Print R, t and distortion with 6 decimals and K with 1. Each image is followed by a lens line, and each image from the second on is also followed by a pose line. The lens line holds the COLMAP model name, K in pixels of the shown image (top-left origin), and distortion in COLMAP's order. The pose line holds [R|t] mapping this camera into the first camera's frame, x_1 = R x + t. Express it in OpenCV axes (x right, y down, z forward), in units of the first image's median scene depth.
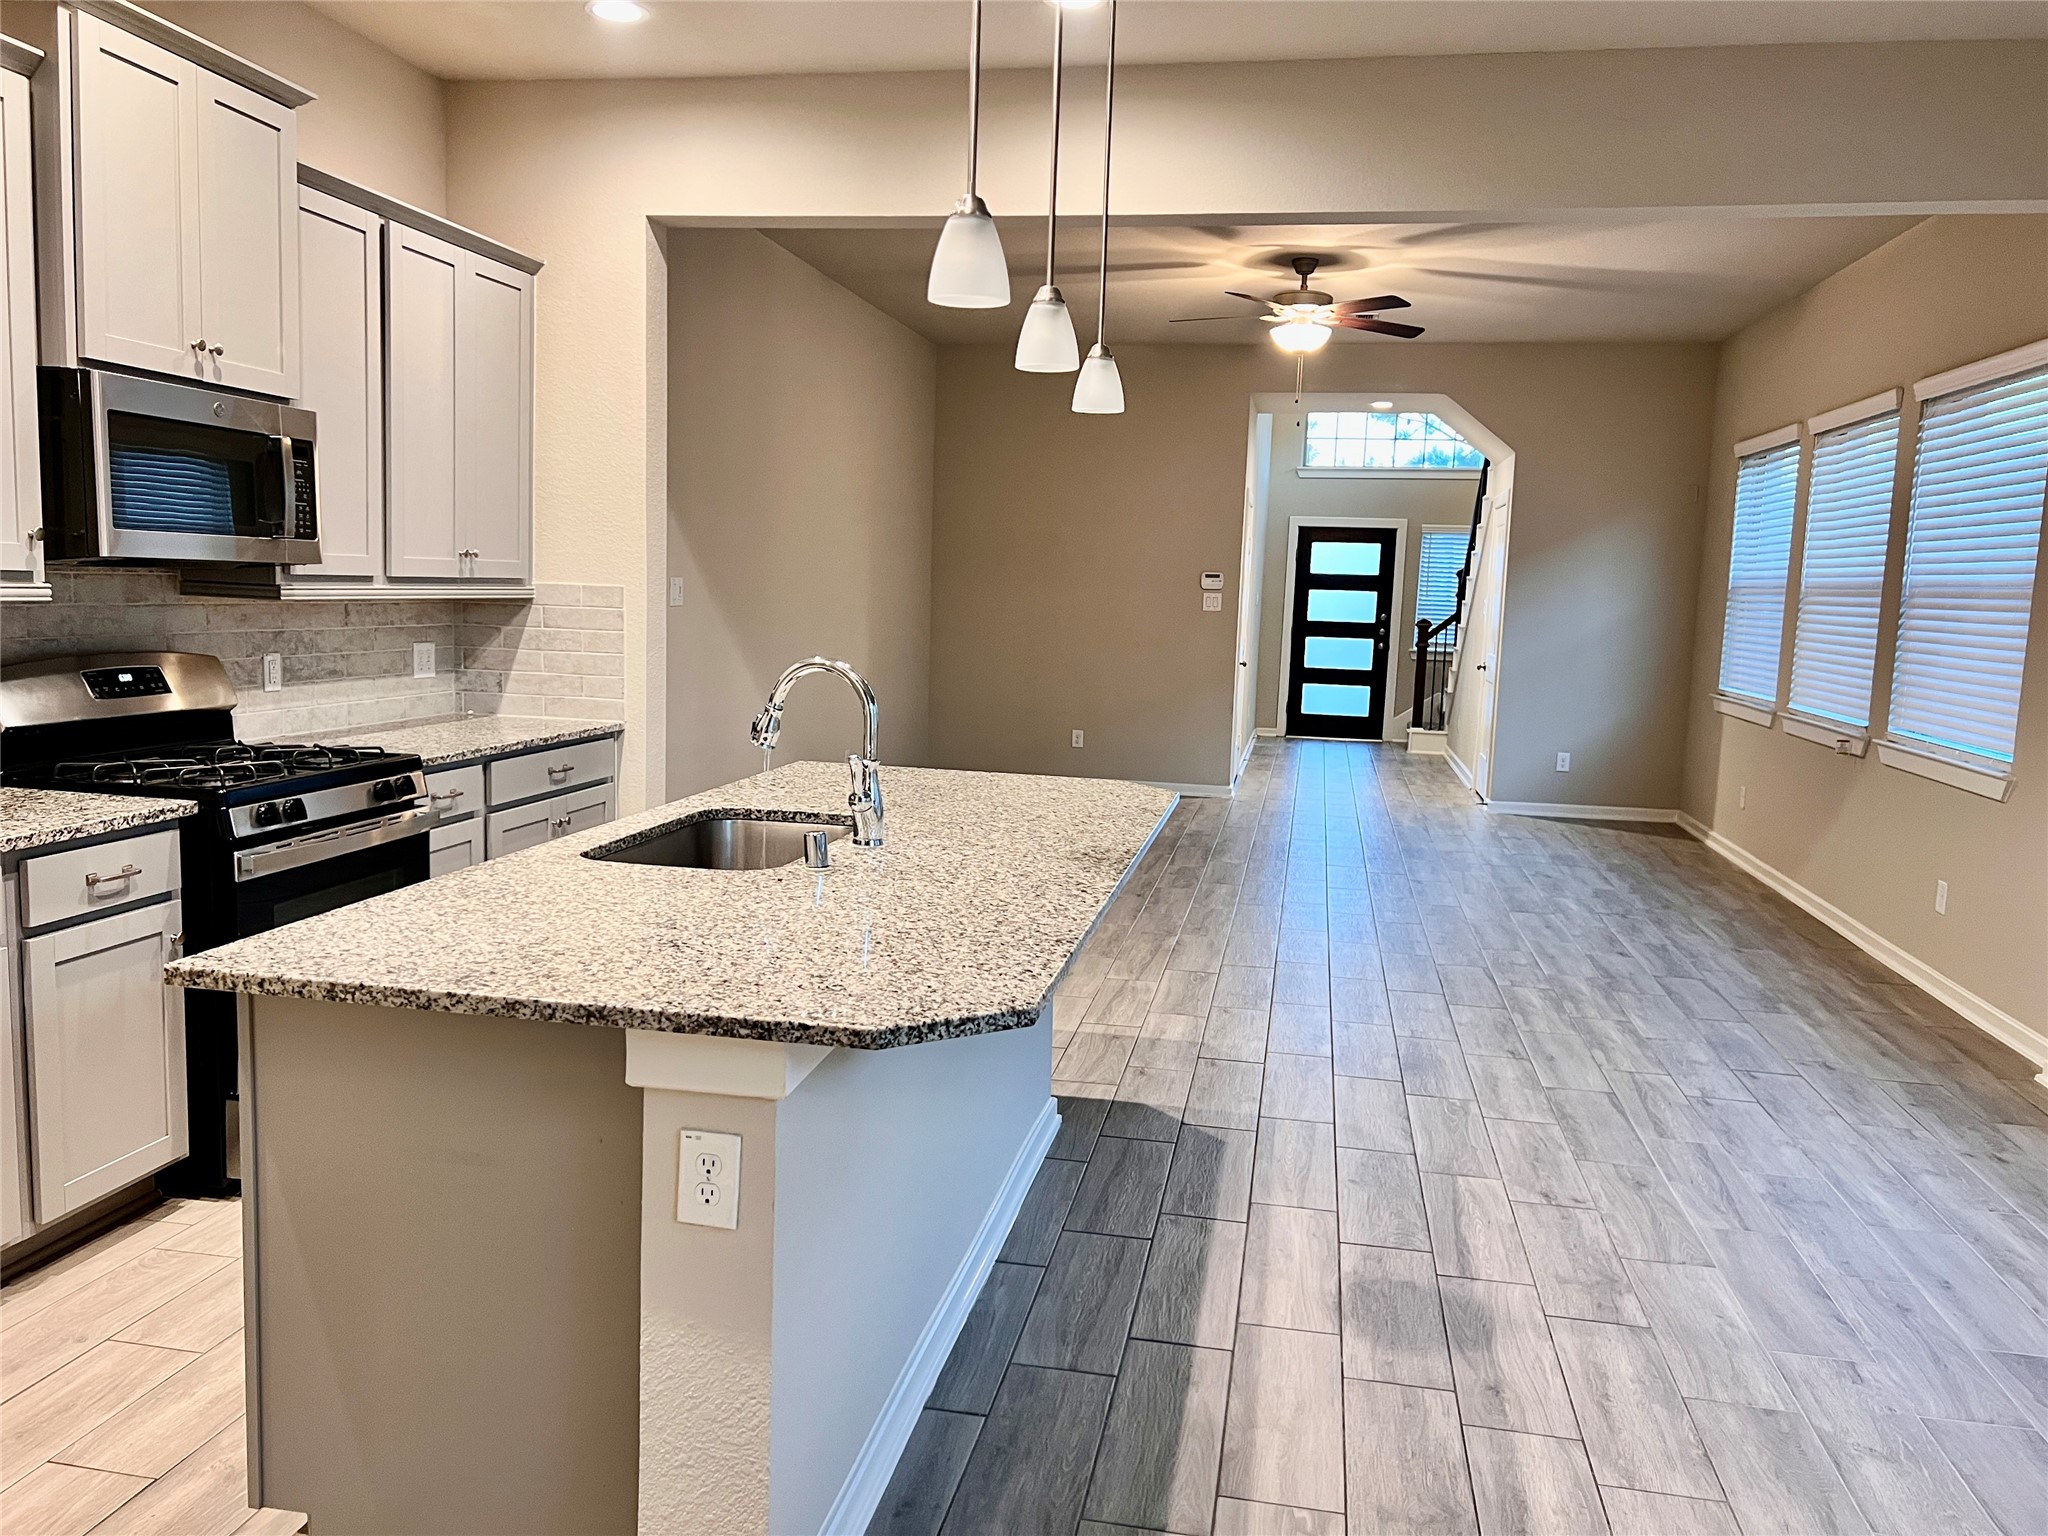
lens RADIAL K [[1539.3, 0, 1023.9], [0, 1539.3, 764.4], [0, 0, 1]] dist [0.036001, -0.025104]
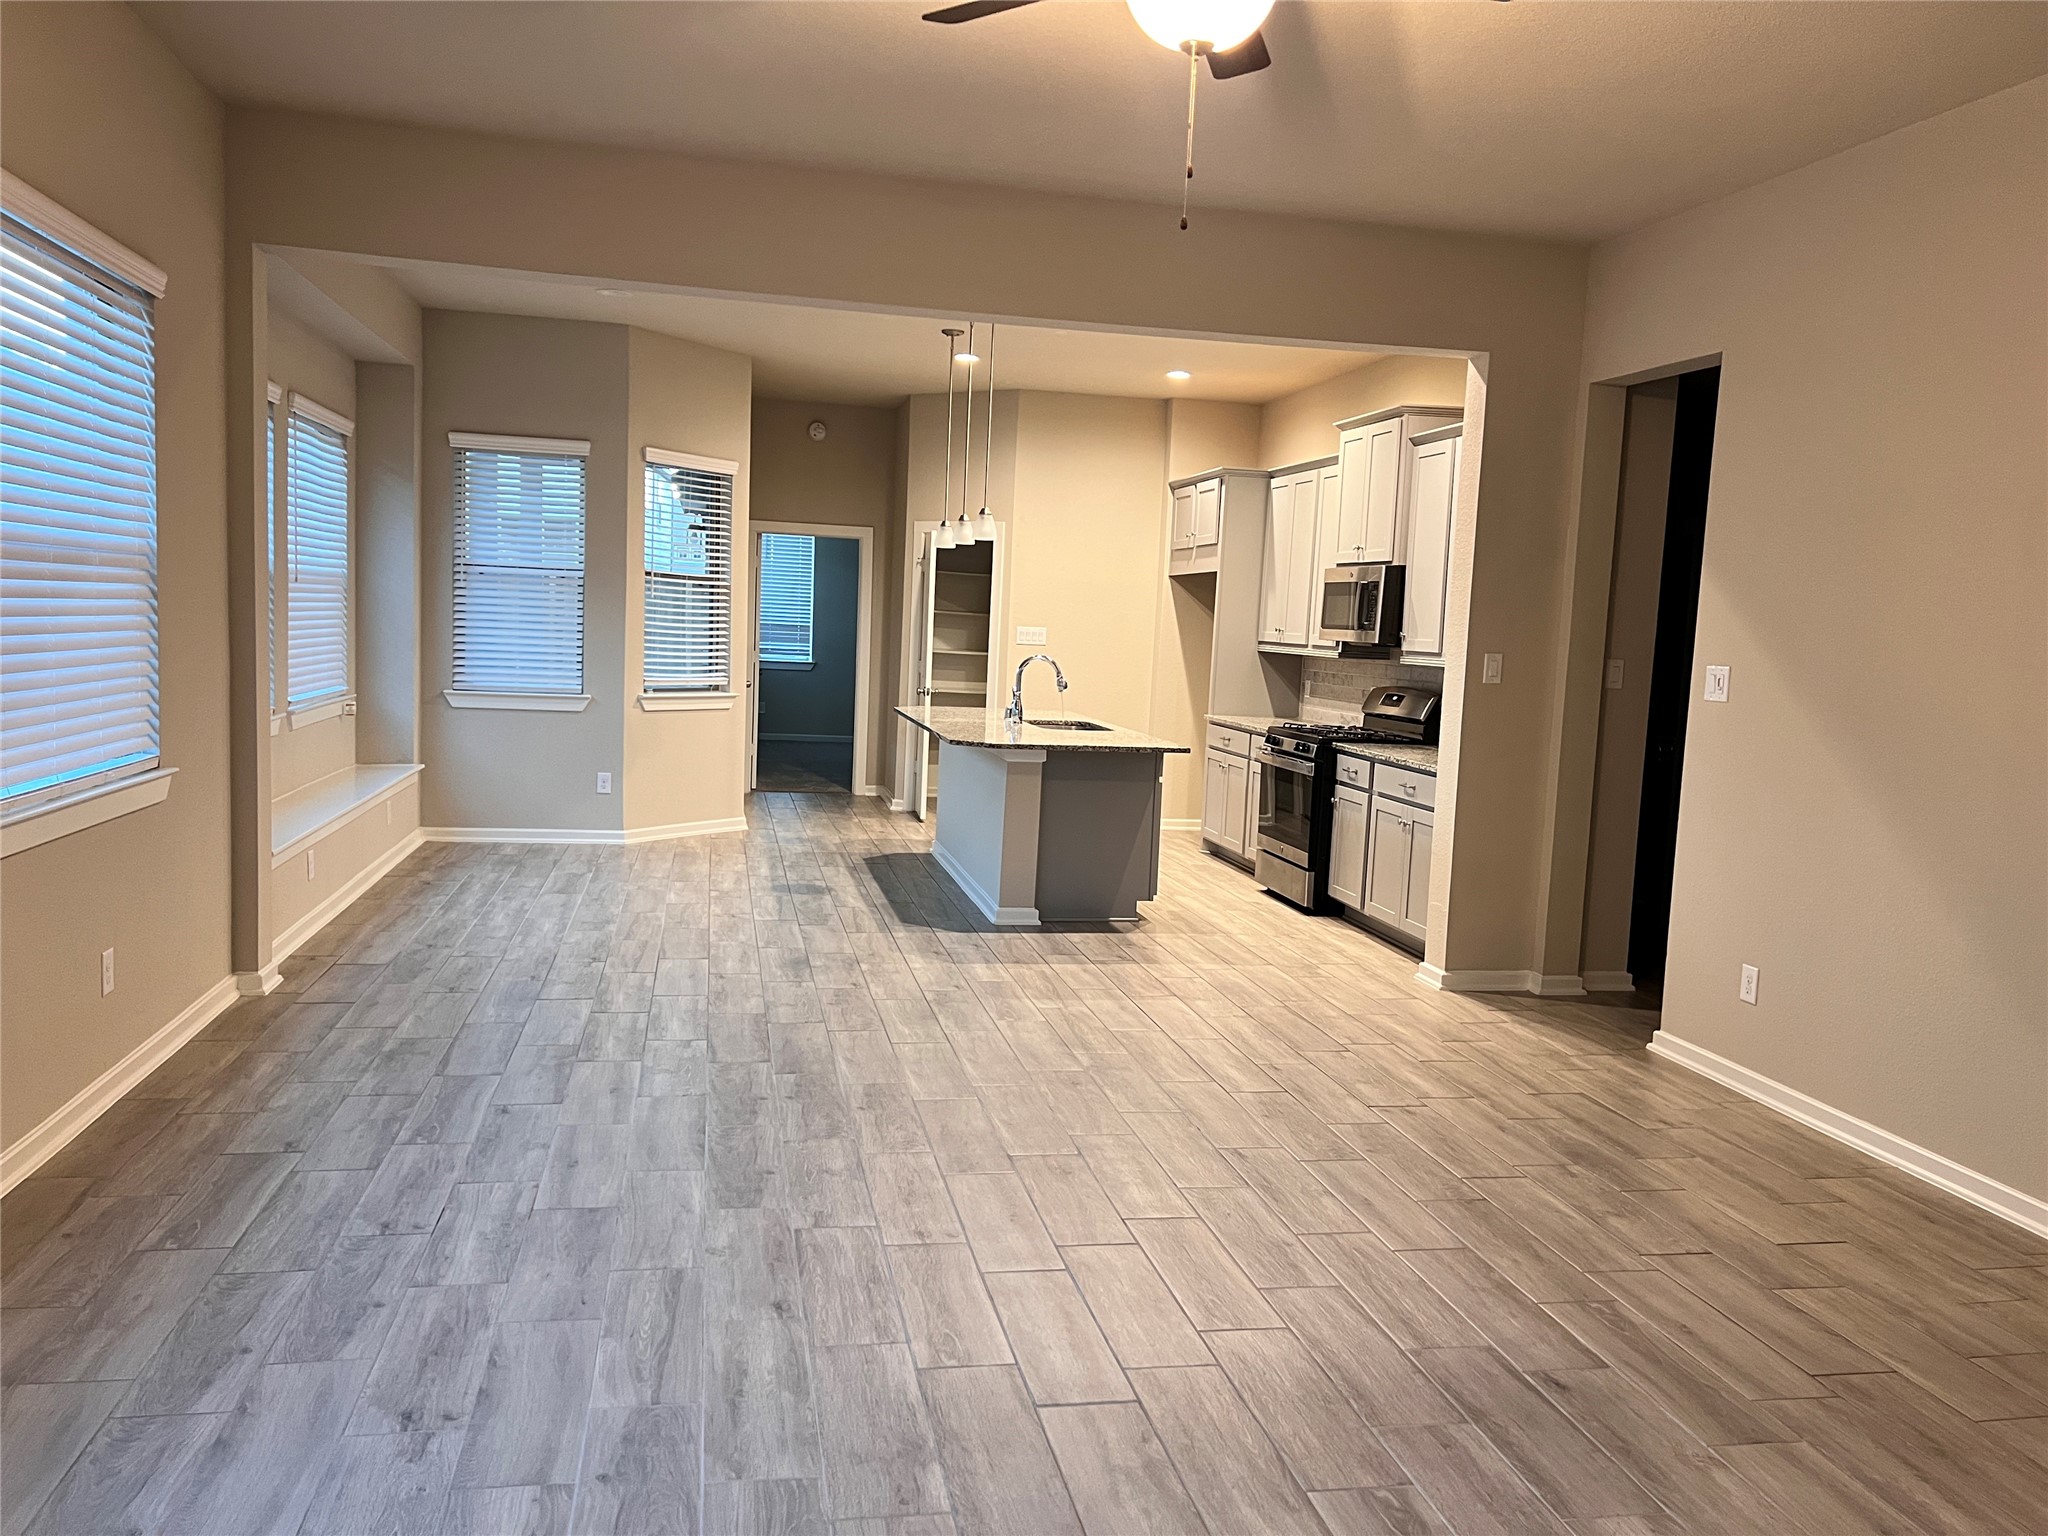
lens RADIAL K [[1539.3, 0, 1023.1], [0, 1539.3, 768.8], [0, 0, 1]] dist [0.036001, -0.025104]
pose [[-0.923561, -0.034748, -0.381874, 0.525416], [-0.115594, 0.974787, 0.190864, -0.220674], [0.365614, 0.220417, -0.904291, 1.998916]]
